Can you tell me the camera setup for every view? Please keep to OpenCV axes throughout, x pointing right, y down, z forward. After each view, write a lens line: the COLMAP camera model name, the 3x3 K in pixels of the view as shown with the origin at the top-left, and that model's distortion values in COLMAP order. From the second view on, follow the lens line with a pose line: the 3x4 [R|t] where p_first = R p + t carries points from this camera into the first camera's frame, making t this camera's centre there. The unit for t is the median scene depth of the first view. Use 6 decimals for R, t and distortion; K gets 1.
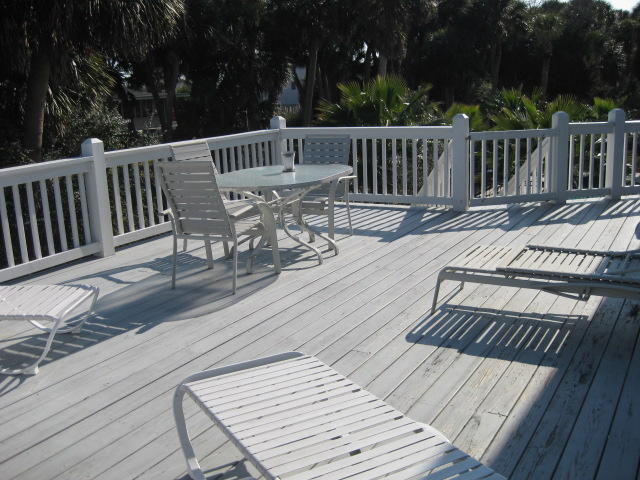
lens RADIAL K [[676.3, 0, 319.7], [0, 676.3, 240.6], [0, 0, 1]] dist [-0.027708, 0.000000]
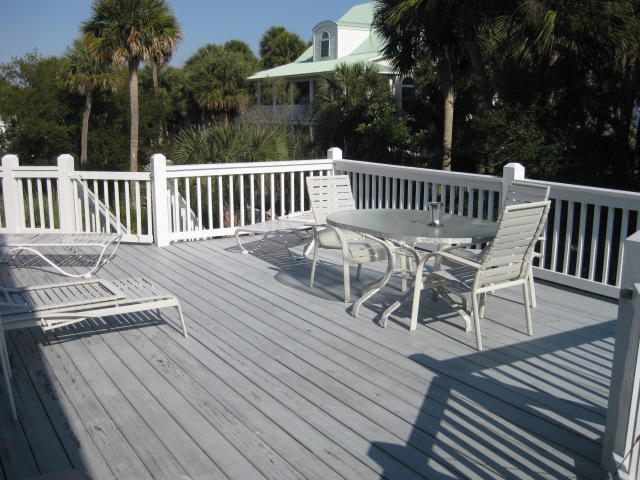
lens RADIAL K [[676.3, 0, 319.3], [0, 676.3, 241.3], [0, 0, 1]] dist [-0.027708, 0.000000]
pose [[-0.498088, 0.189337, -0.846203, 1.012857], [-0.167964, 0.936321, 0.308368, -0.434318], [0.850703, 0.295726, -0.434568, 1.713822]]
